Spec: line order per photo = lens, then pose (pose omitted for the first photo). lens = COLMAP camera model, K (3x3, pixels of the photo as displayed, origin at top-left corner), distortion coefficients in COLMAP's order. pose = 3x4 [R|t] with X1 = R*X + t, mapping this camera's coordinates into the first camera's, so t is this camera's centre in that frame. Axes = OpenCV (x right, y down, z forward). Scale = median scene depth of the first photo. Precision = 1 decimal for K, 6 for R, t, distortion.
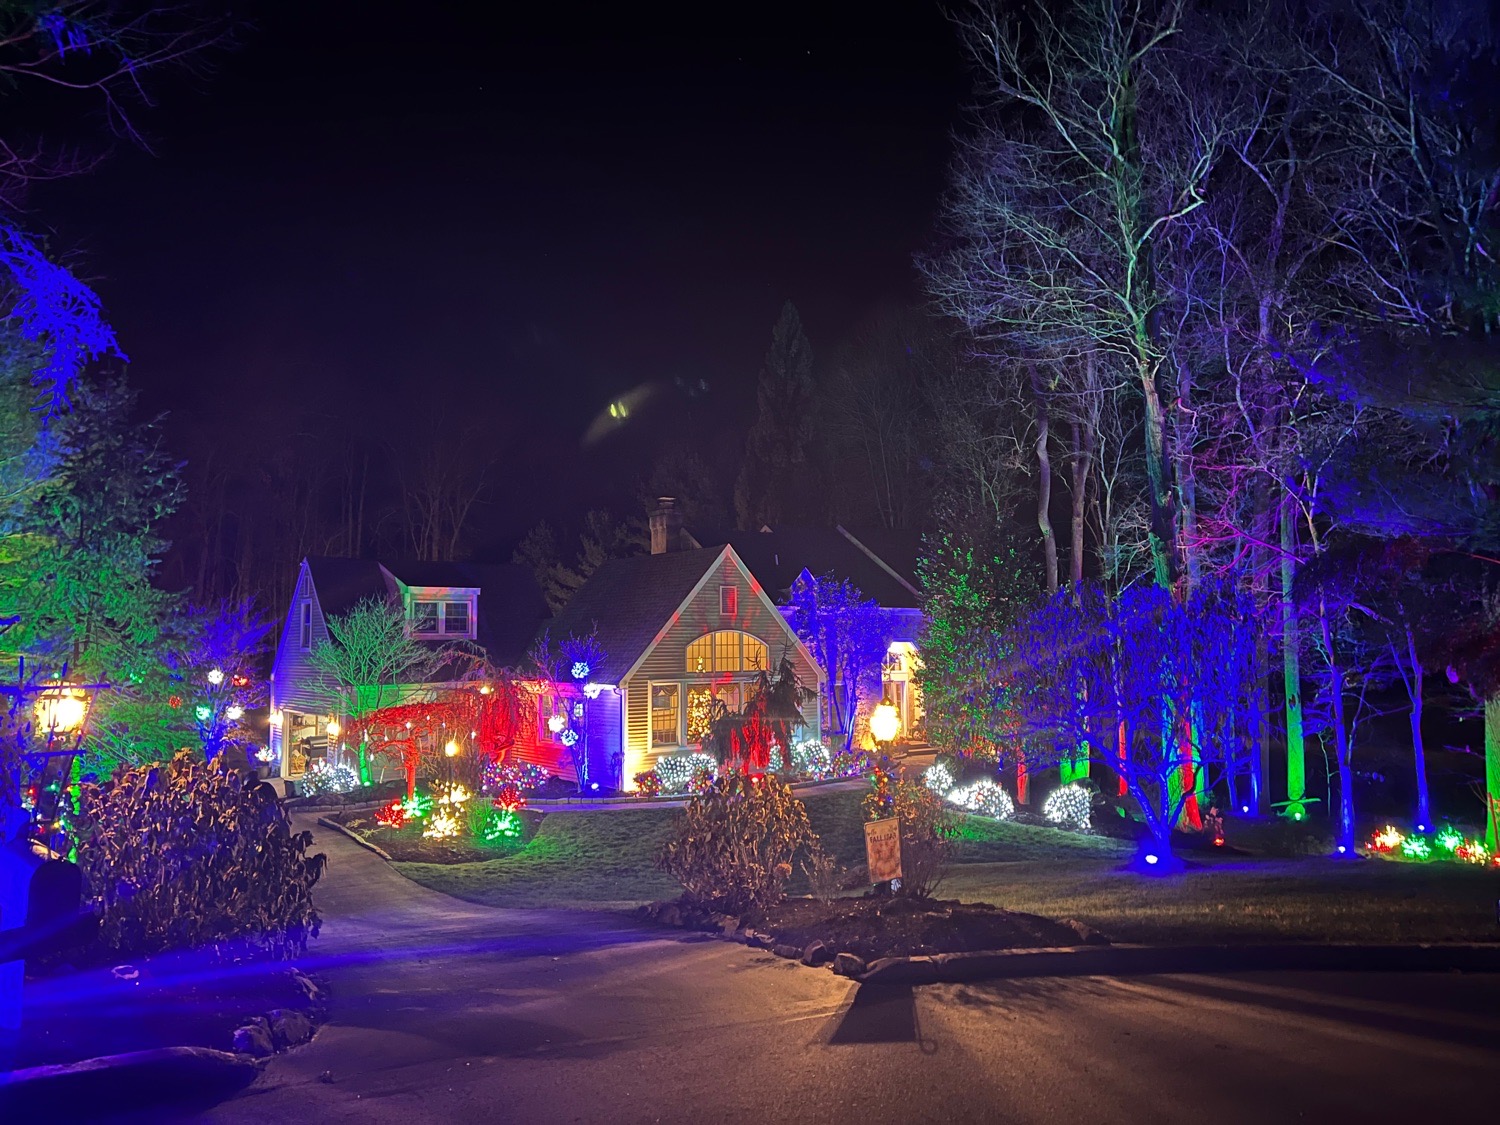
lens RADIAL K [[1129.2, 0, 742.8], [0, 1129.2, 569.0], [0, 0, 1]] dist [0.035591, -0.004348]
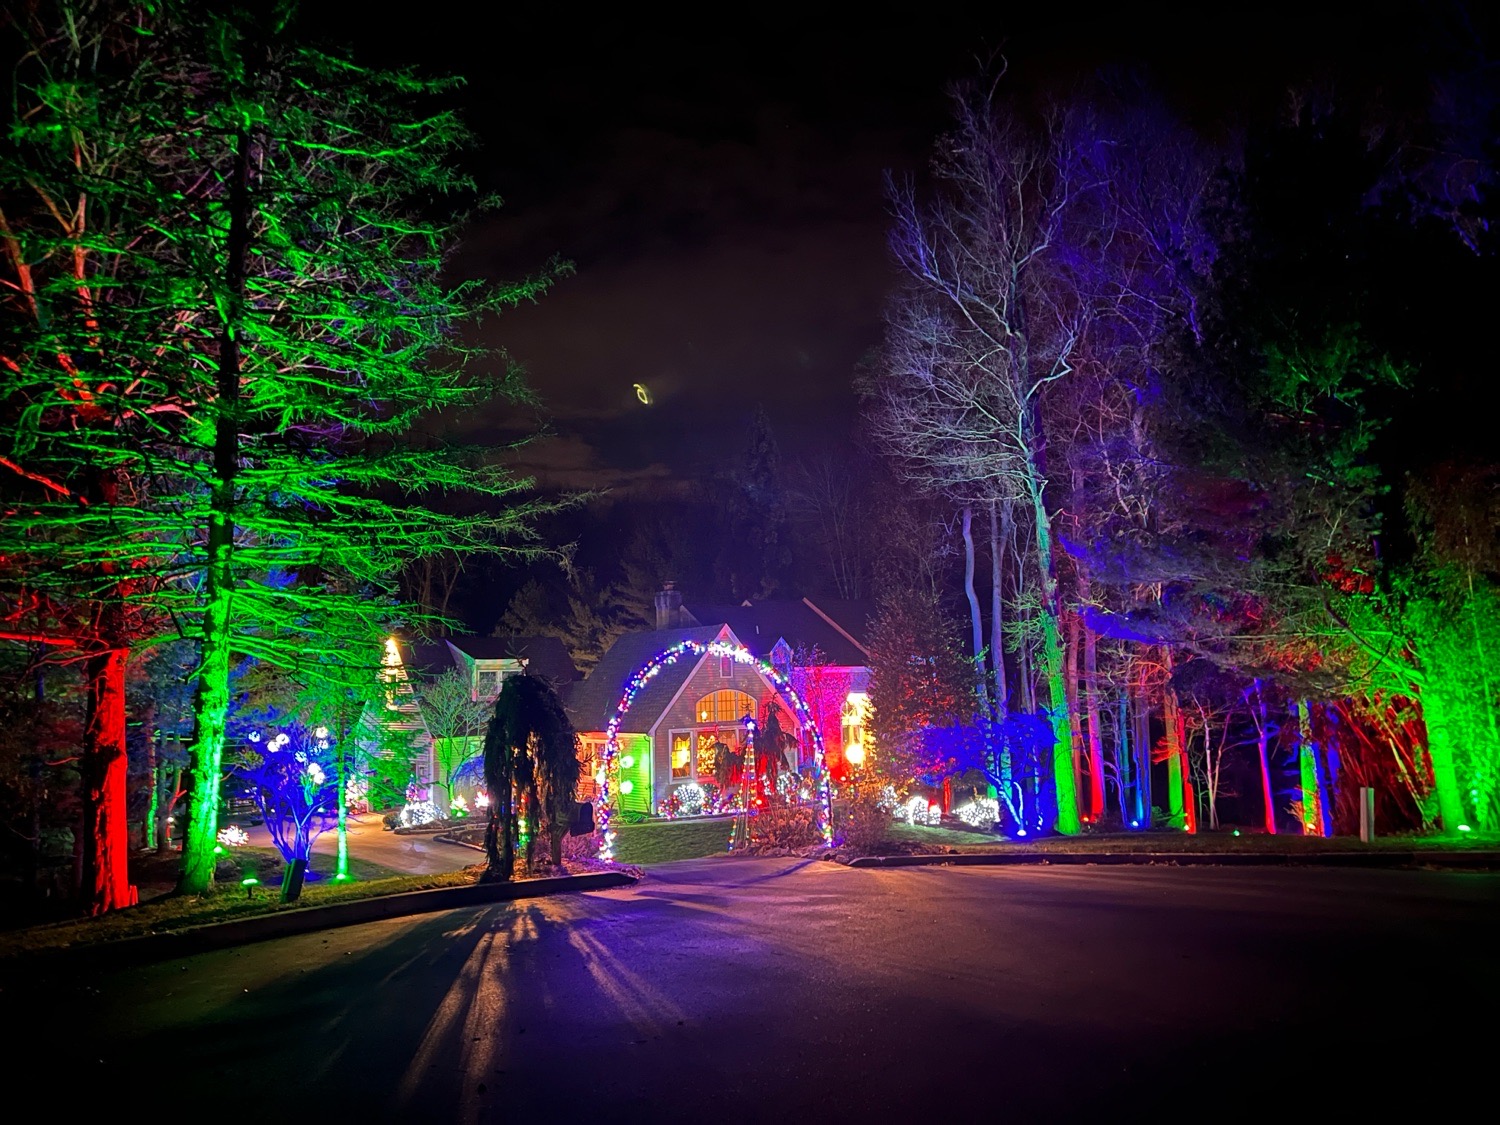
lens RADIAL K [[1129.2, 0, 742.8], [0, 1129.2, 569.0], [0, 0, 1]] dist [0.035591, -0.004348]
pose [[0.998951, -0.014058, 0.043579, -0.049742], [0.015656, 0.999210, -0.036536, -0.037564], [-0.043031, 0.037179, 0.998382, -0.316949]]
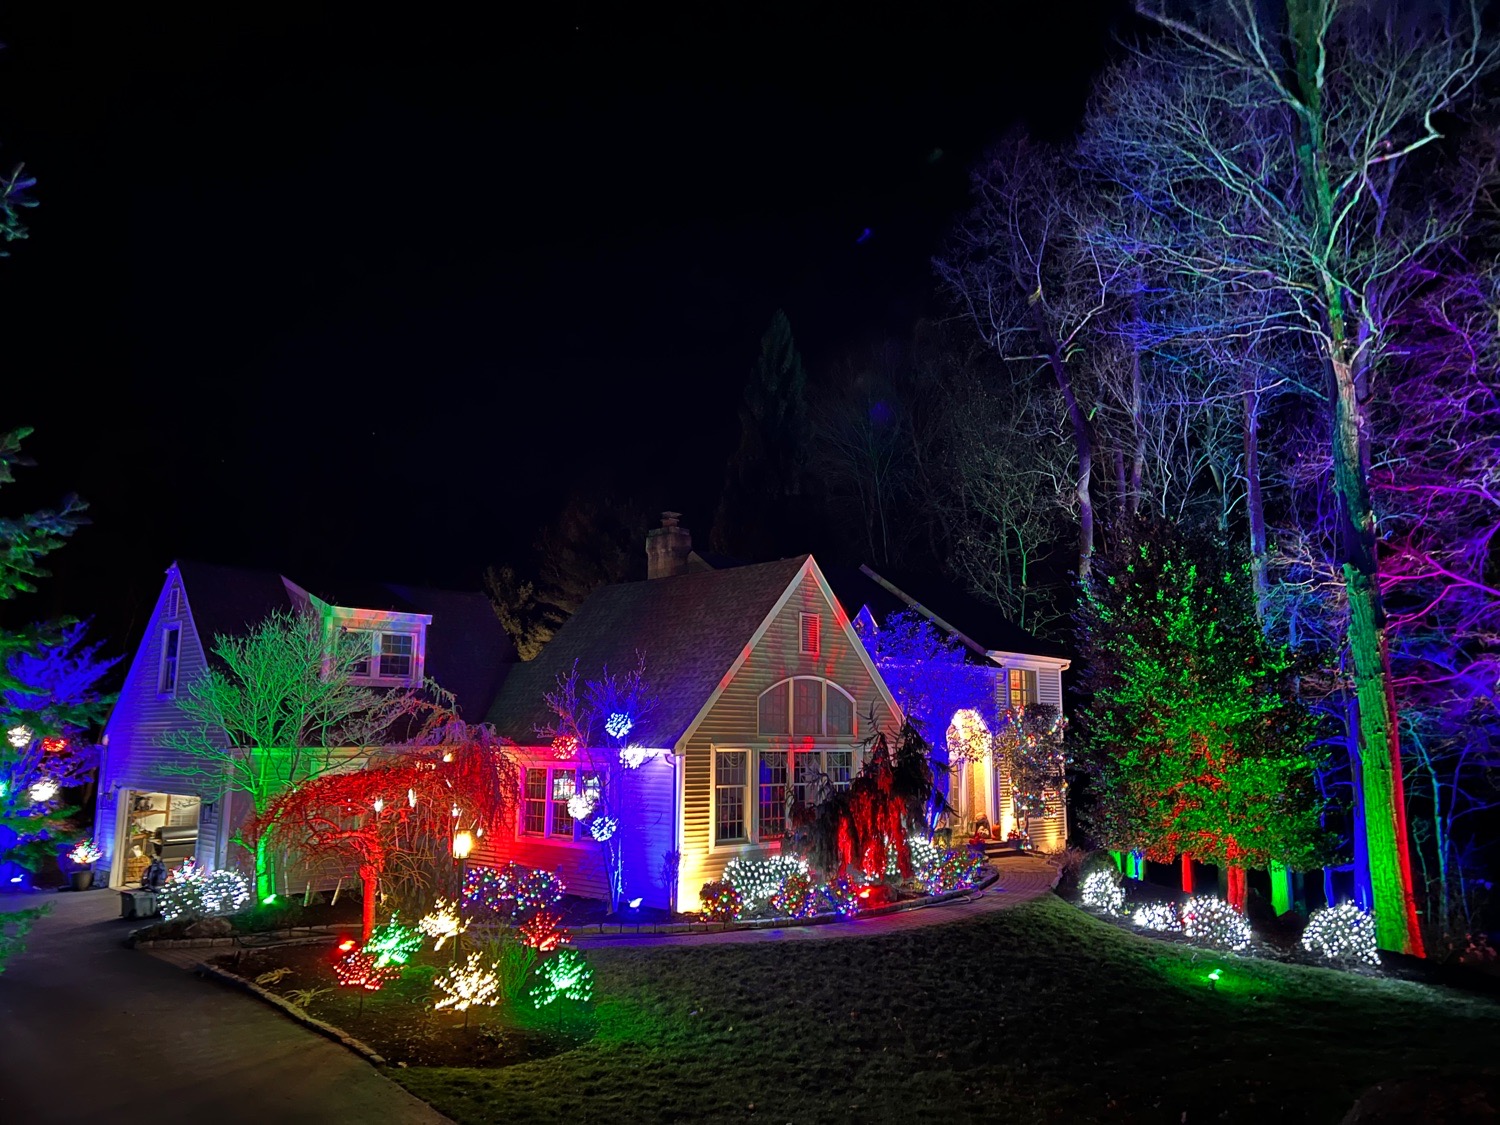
lens RADIAL K [[1141.8, 0, 750.0], [0, 1141.8, 562.5], [0, 0, 1]] dist [0.016664, 0.001257]
pose [[0.989919, 0.037717, 0.136519, -0.148750], [-0.025550, 0.995631, -0.089808, 0.048099], [-0.139310, 0.085415, 0.986558, 0.293568]]
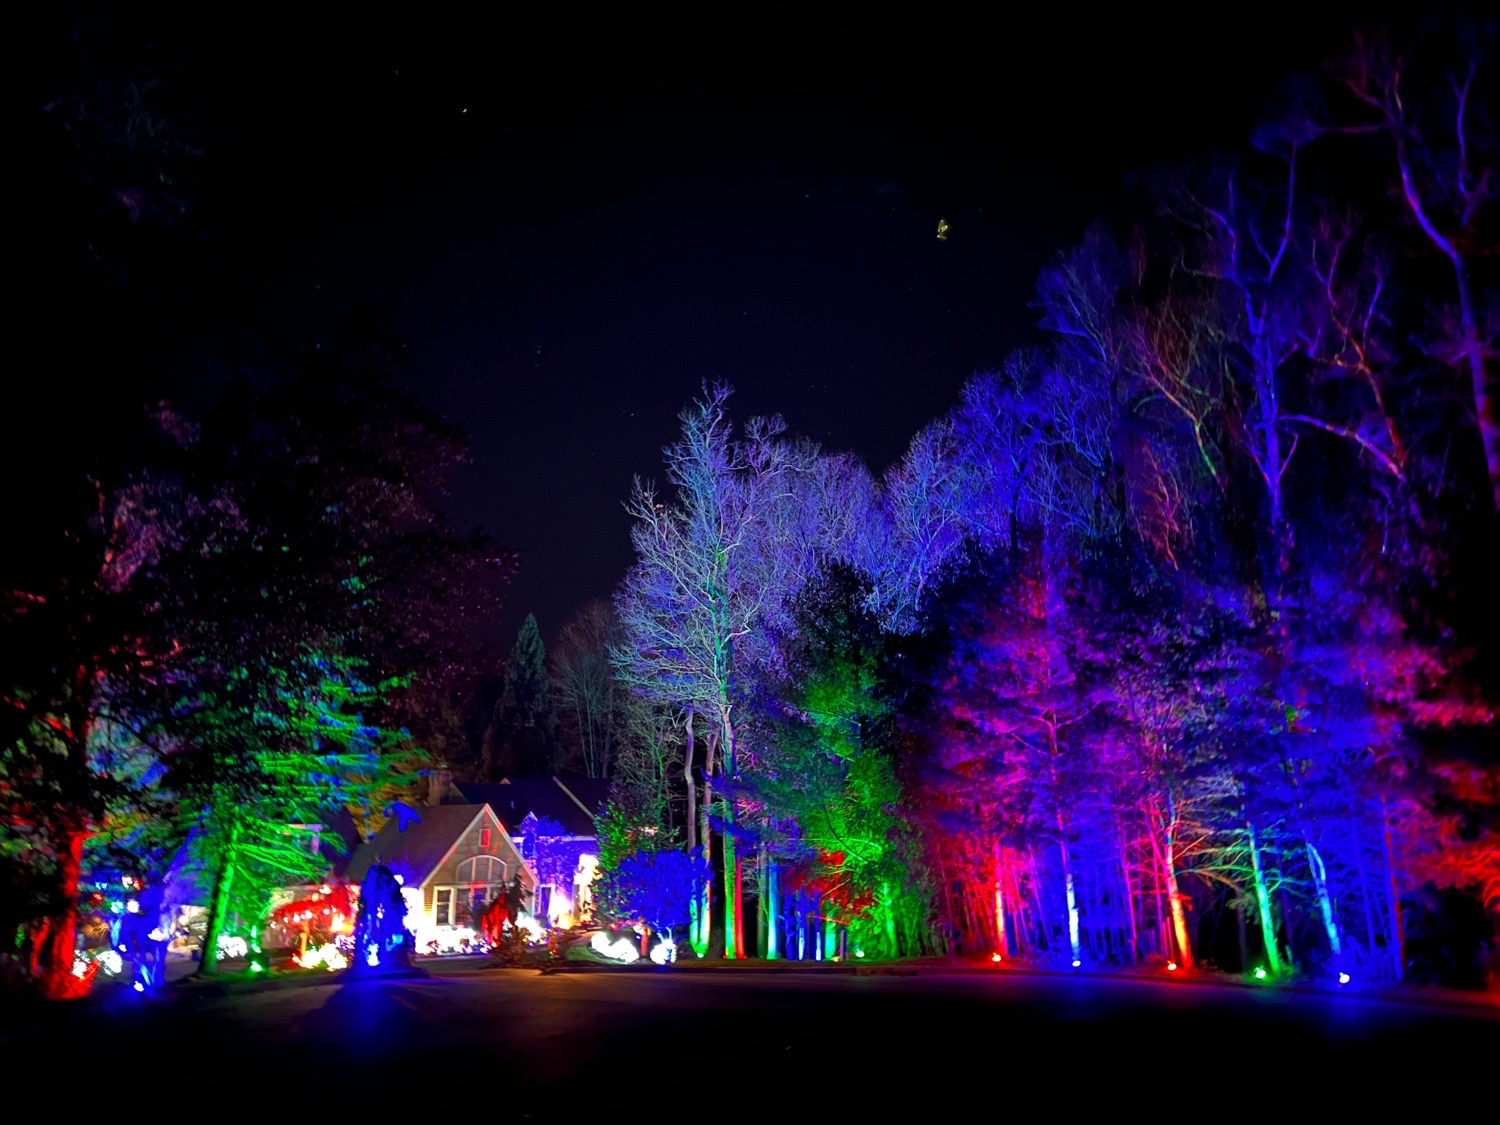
lens RADIAL K [[1159.8, 0, 816.2], [0, 1159.8, 490.2], [0, 0, 1]] dist [-0.001040, -0.067018]
pose [[0.955850, 0.083632, 0.281703, -0.070793], [-0.020112, 0.975016, -0.221222, -0.108406], [-0.293166, 0.205789, 0.933651, -0.908993]]
